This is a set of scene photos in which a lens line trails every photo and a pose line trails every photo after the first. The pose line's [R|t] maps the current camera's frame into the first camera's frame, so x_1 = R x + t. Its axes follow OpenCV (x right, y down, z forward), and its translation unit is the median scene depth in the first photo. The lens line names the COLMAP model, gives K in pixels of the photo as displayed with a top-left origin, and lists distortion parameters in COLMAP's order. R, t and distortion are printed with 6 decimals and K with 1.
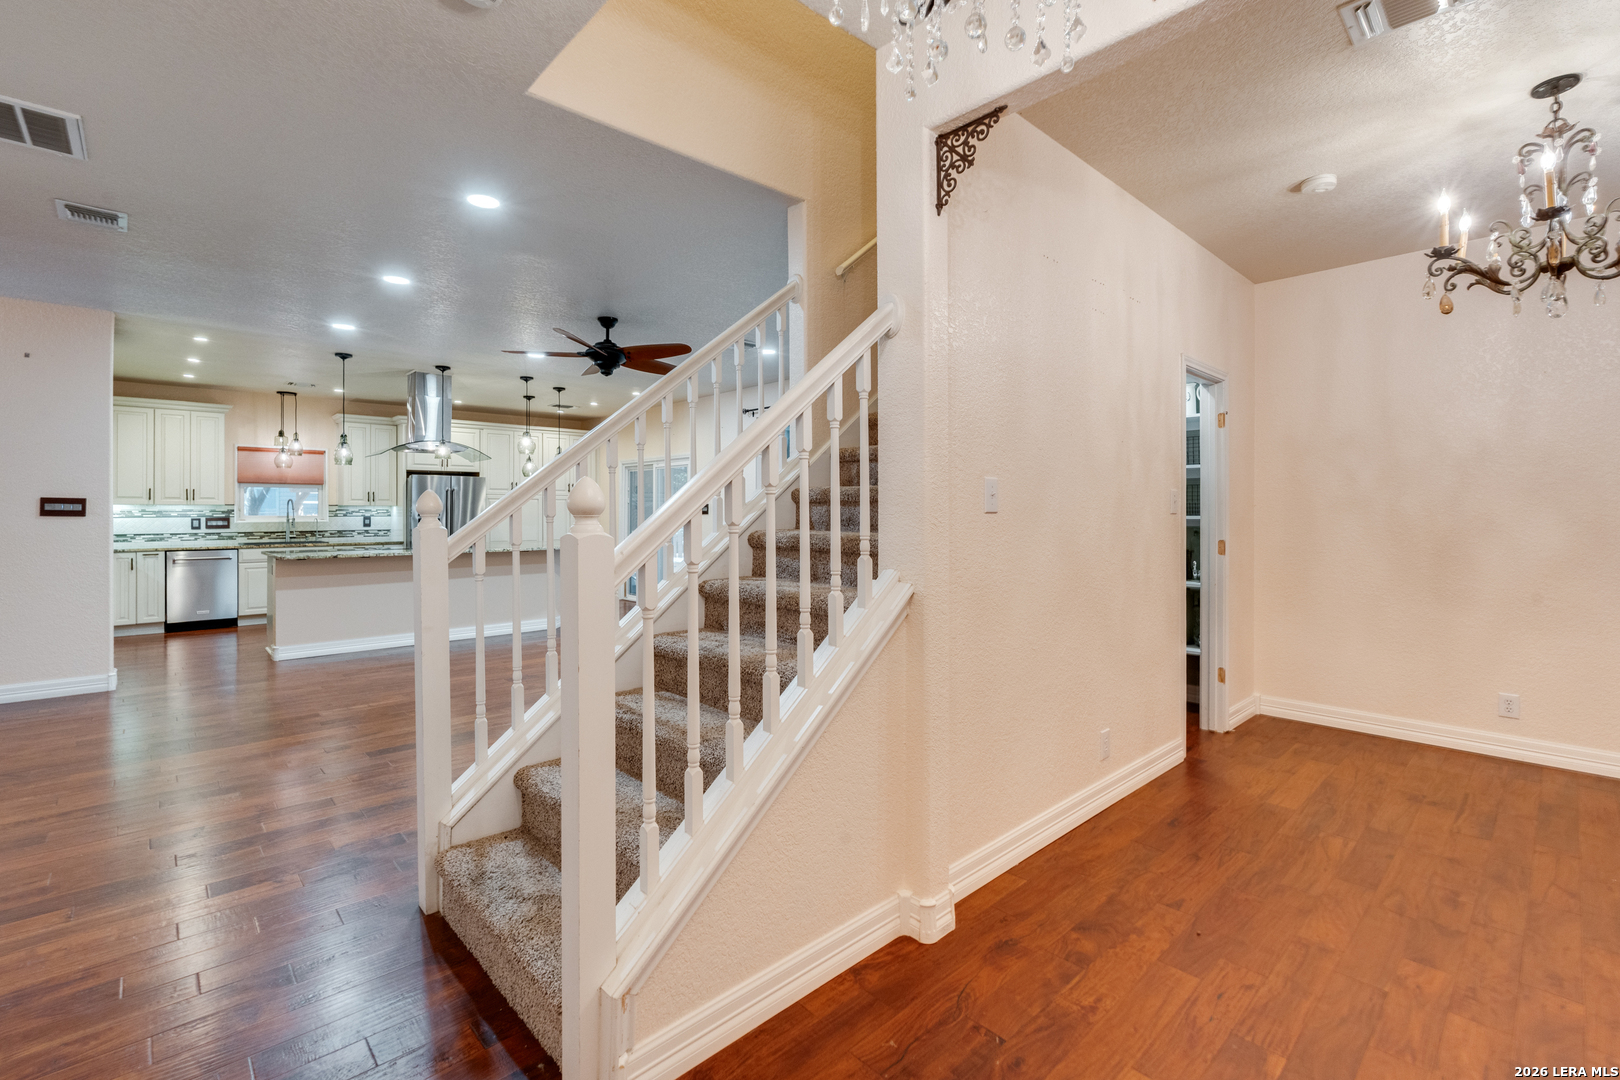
lens RADIAL K [[717.6, 0, 806.6], [0, 717.6, 512.6], [0, 0, 1]] dist [-0.001906, -0.000106]
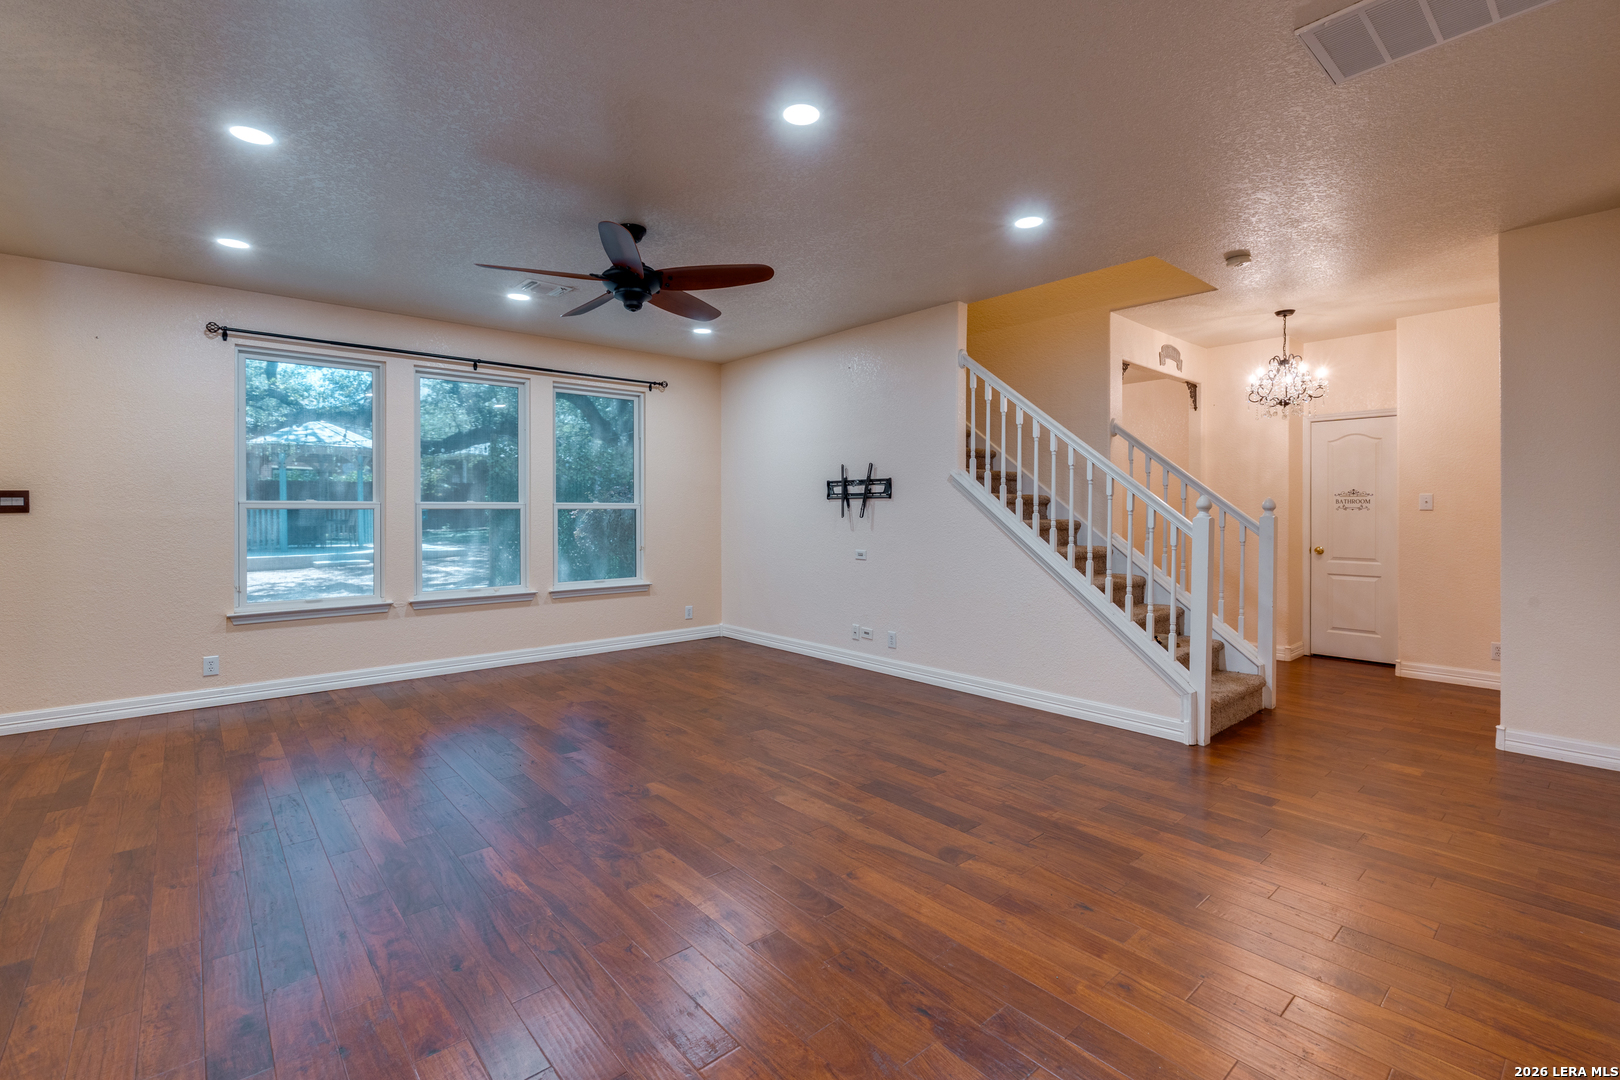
lens RADIAL K [[717.6, 0, 806.6], [0, 717.6, 512.6], [0, 0, 1]] dist [-0.001906, -0.000106]
pose [[0.044133, -0.003507, 0.999020, -0.606870], [0.002834, 0.999990, 0.003386, 0.001910], [-0.999022, 0.002682, 0.044143, 0.504668]]
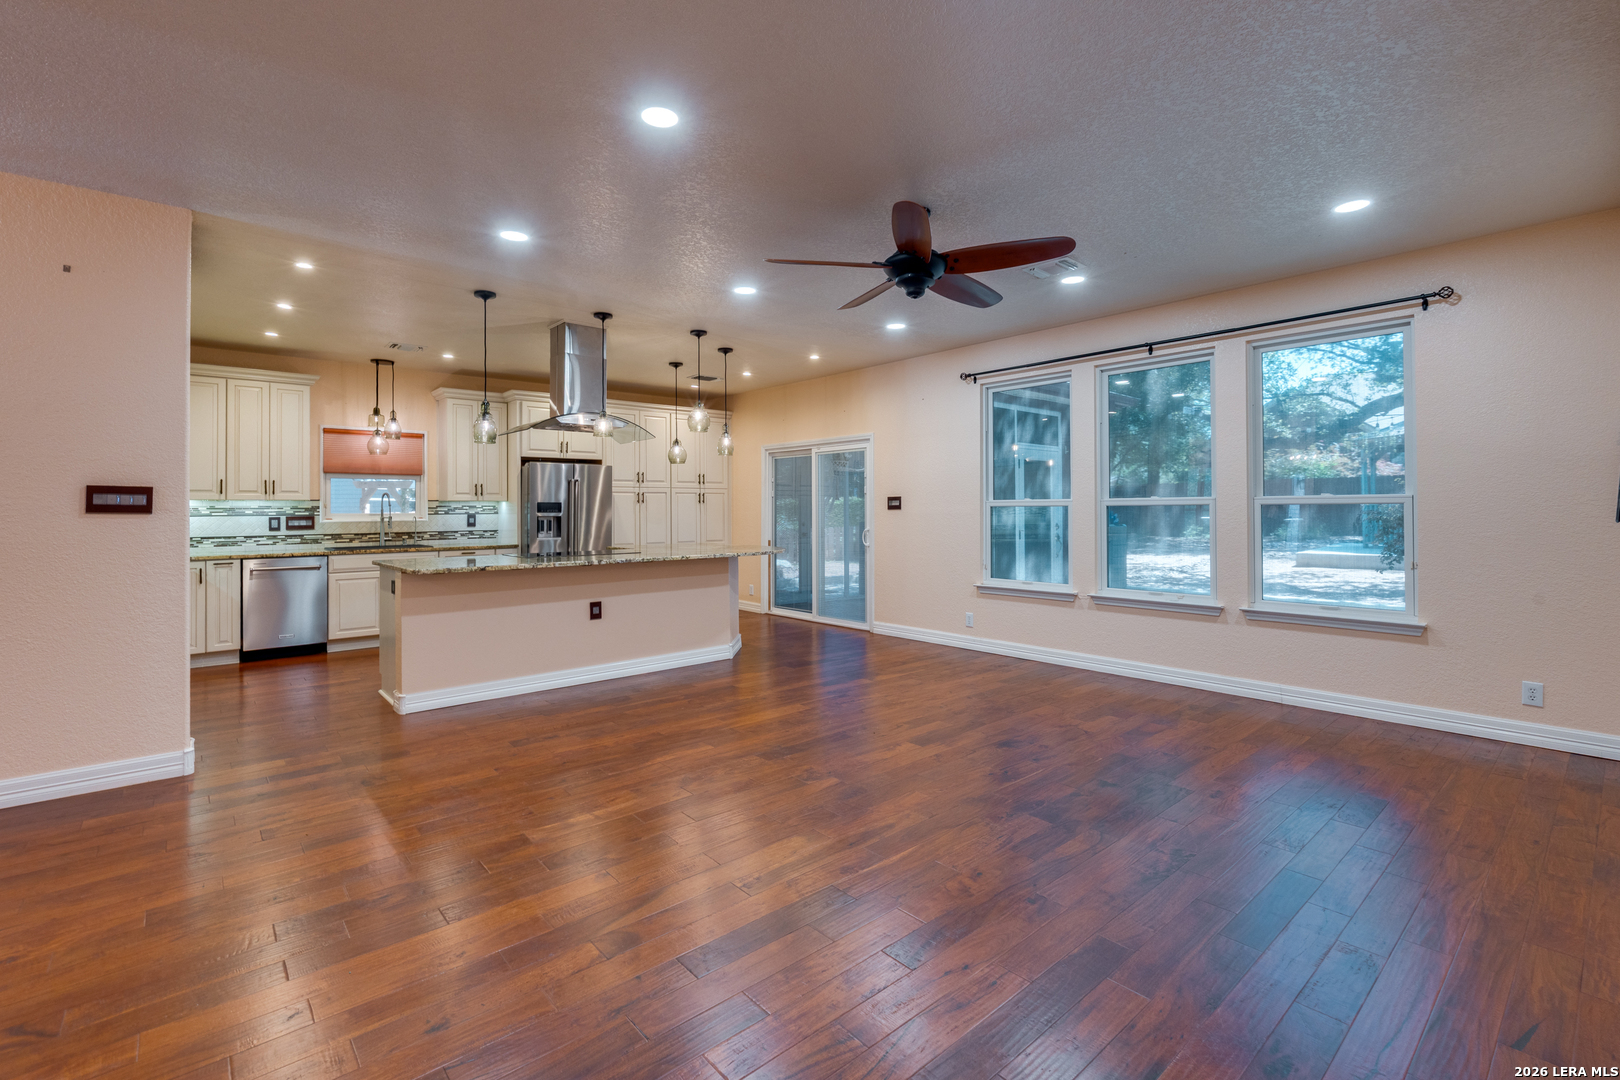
lens RADIAL K [[728.2, 0, 809.3], [0, 728.2, 503.8], [0, 0, 1]] dist [0.000840, 0.000195]
pose [[0.999225, -0.004743, -0.039081, -0.220624], [0.004410, 0.999953, -0.008627, 0.002851], [0.039120, 0.008448, 0.999199, 0.206877]]
